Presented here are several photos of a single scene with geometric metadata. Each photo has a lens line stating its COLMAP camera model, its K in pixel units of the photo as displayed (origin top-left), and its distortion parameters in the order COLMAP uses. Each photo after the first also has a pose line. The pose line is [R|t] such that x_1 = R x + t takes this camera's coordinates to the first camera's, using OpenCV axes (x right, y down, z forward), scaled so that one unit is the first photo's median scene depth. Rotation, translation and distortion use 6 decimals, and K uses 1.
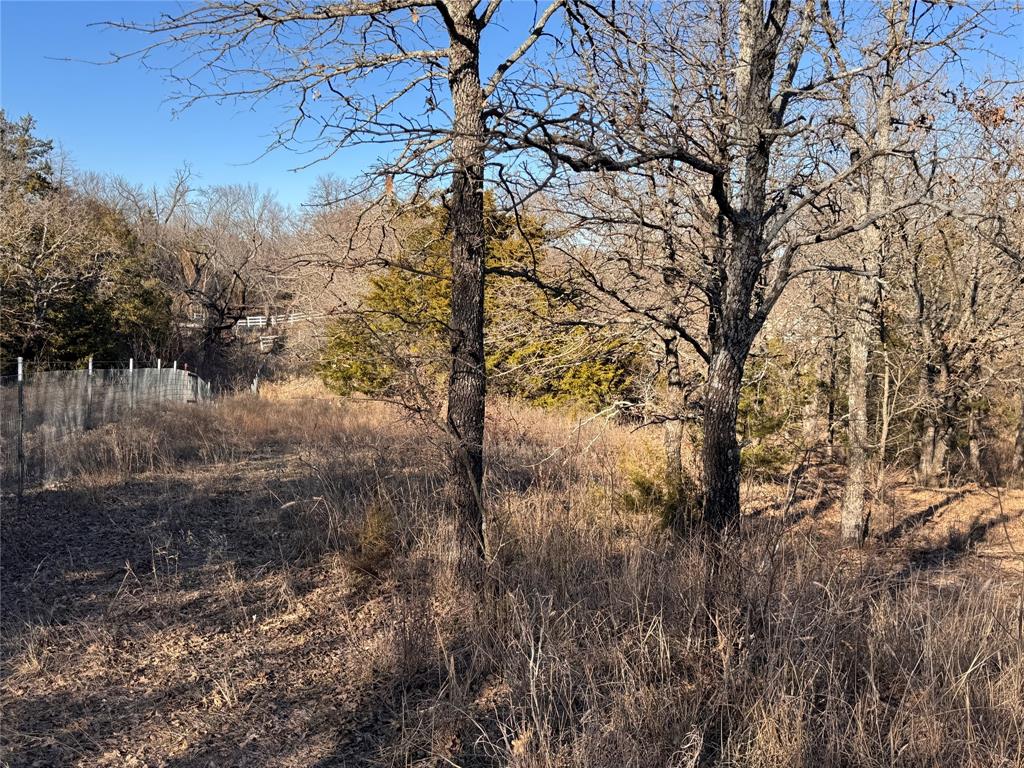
lens RADIAL K [[1039.2, 0, 514.1], [0, 1039.2, 382.6], [0, 0, 1]] dist [0.013162, 0.000000]
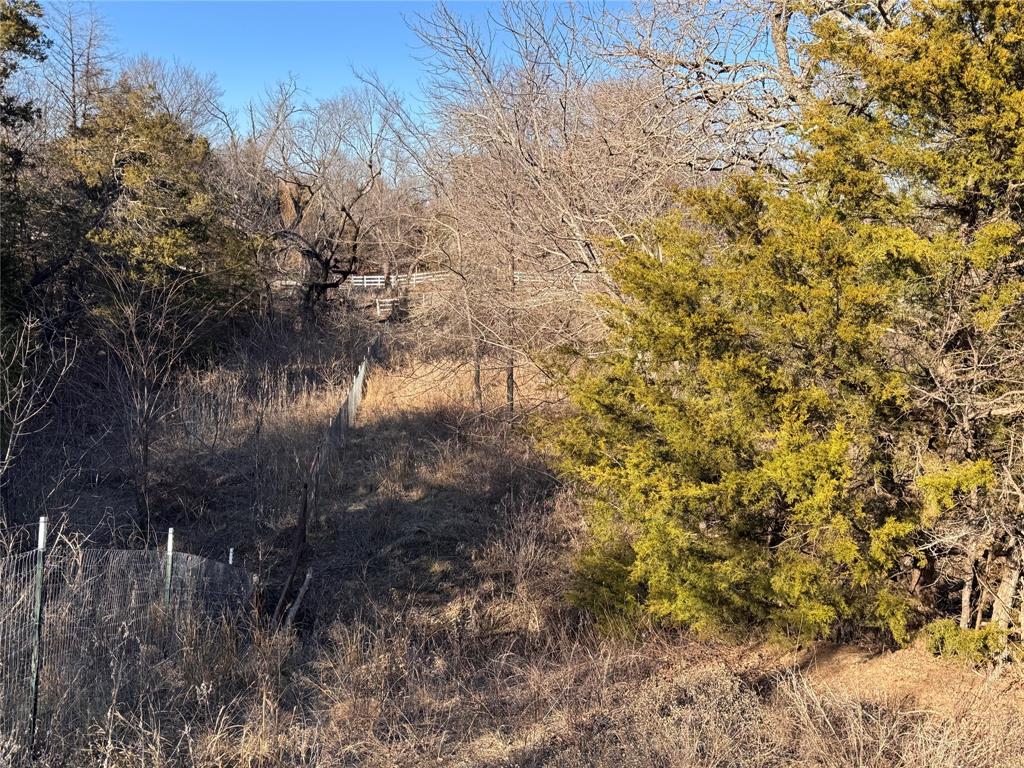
lens RADIAL K [[1039.2, 0, 510.9], [0, 1039.2, 384.7], [0, 0, 1]] dist [0.013162, 0.000000]
pose [[0.992912, 0.040499, -0.111736, -0.061018], [-0.036972, 0.998756, 0.033458, -0.010949], [0.112952, -0.029090, 0.993174, 0.265694]]
